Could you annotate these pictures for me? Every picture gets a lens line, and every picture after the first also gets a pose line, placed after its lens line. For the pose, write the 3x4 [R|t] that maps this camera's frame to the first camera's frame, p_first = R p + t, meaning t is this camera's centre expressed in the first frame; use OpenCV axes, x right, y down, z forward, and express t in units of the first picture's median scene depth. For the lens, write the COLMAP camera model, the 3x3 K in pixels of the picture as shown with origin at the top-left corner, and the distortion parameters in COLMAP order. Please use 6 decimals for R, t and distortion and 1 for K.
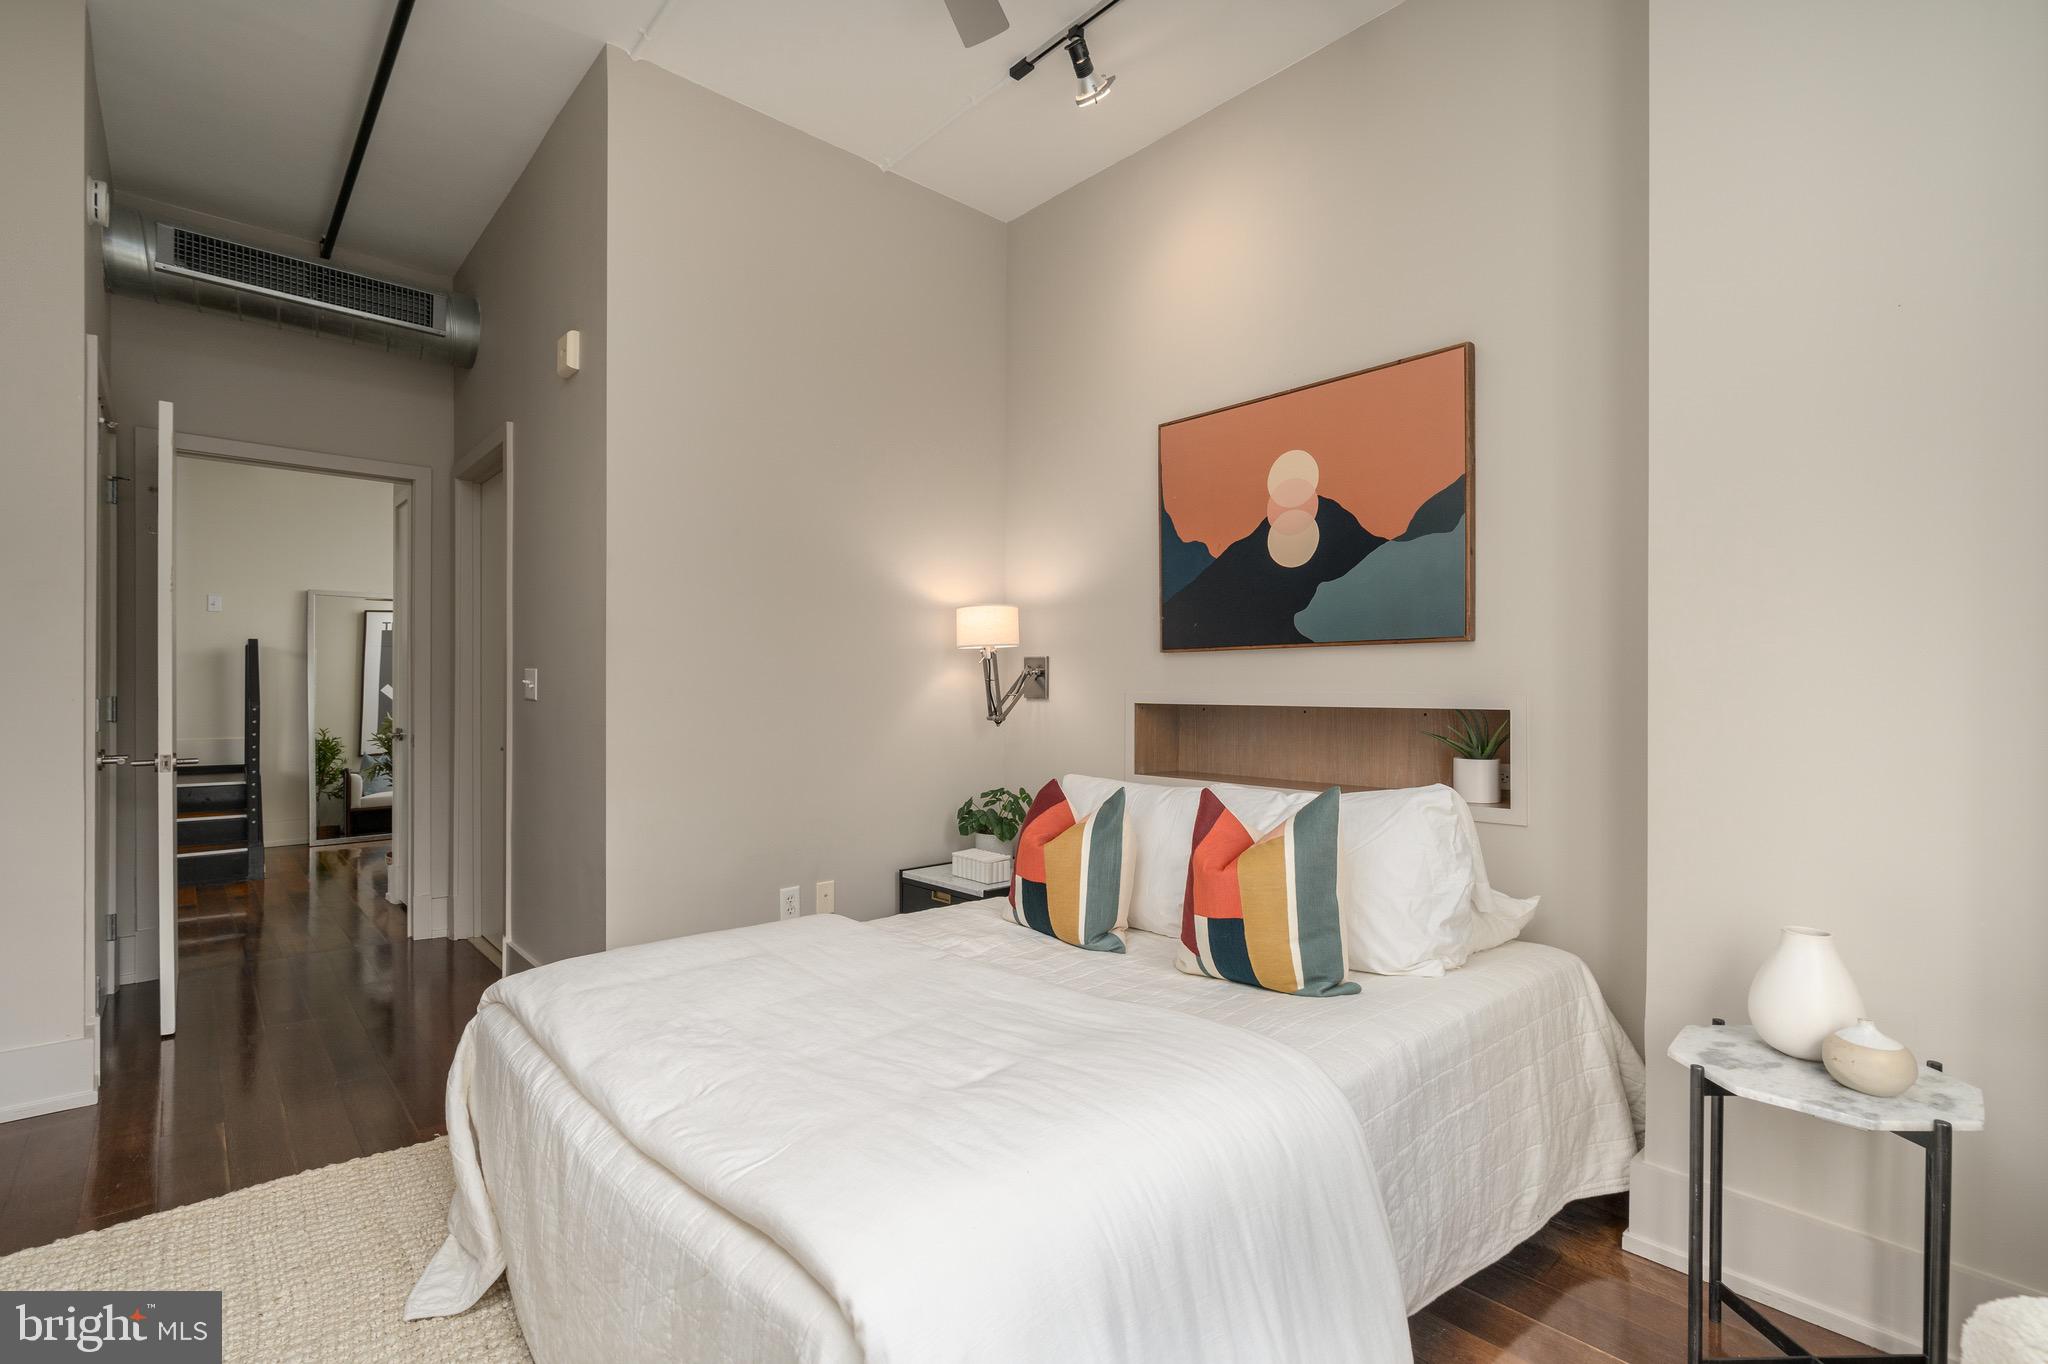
lens RADIAL K [[939.1, 0, 1024.4], [0, 939.1, 685.9], [0, 0, 1]] dist [-0.006204, 0.001120]
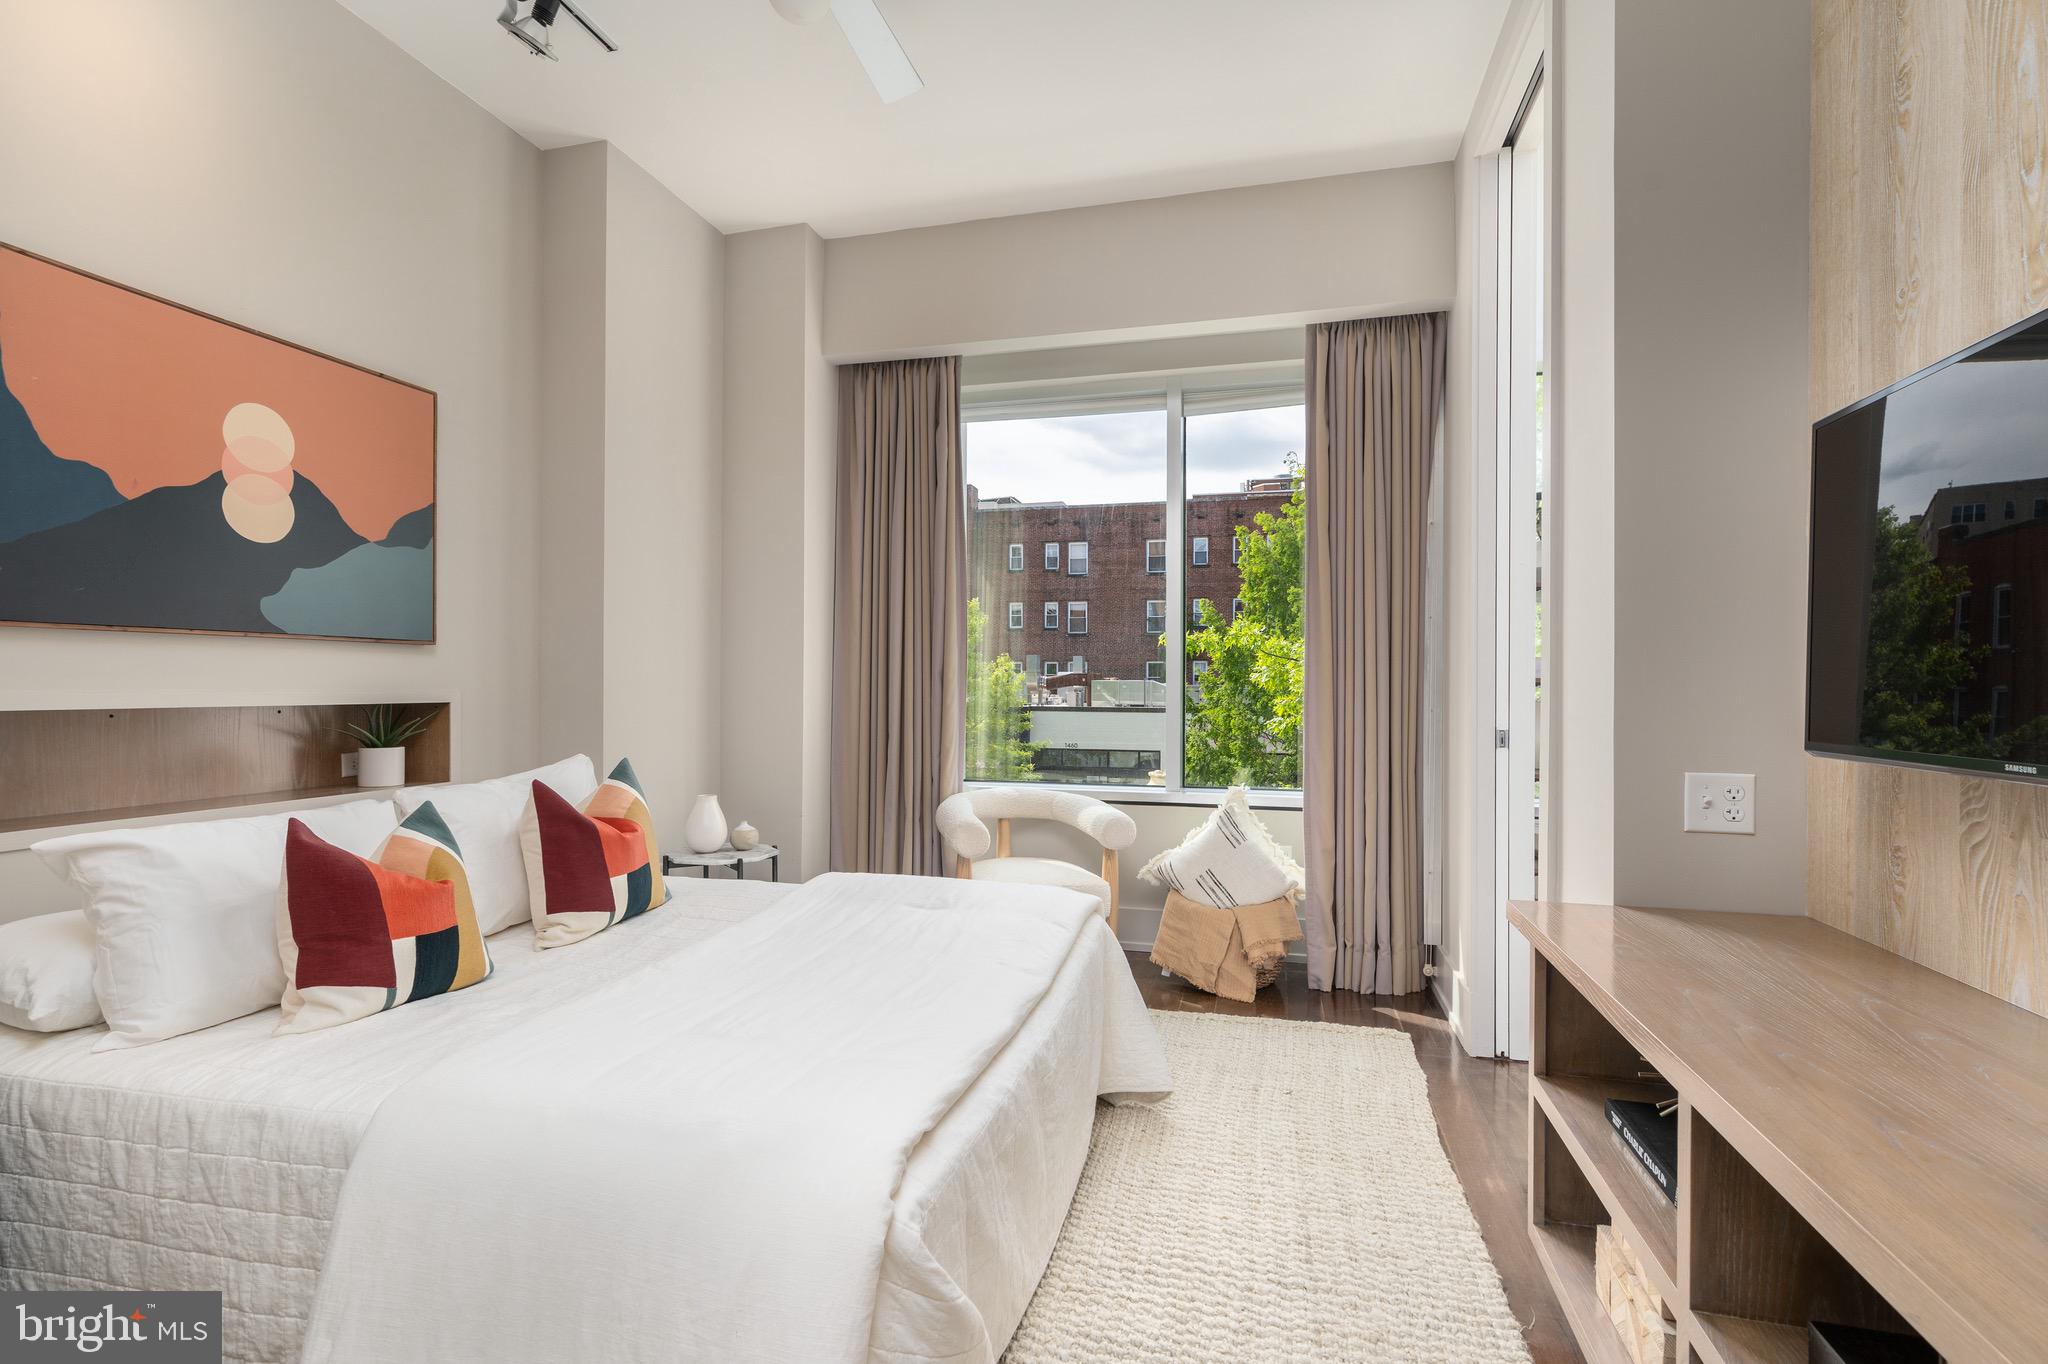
lens RADIAL K [[939.1, 0, 1024.4], [0, 939.1, 685.9], [0, 0, 1]] dist [-0.006204, 0.001120]
pose [[-0.541856, -0.005443, 0.840454, -0.825578], [-0.008089, 0.999966, 0.001261, -0.003979], [-0.840432, -0.006116, -0.541882, 0.906811]]
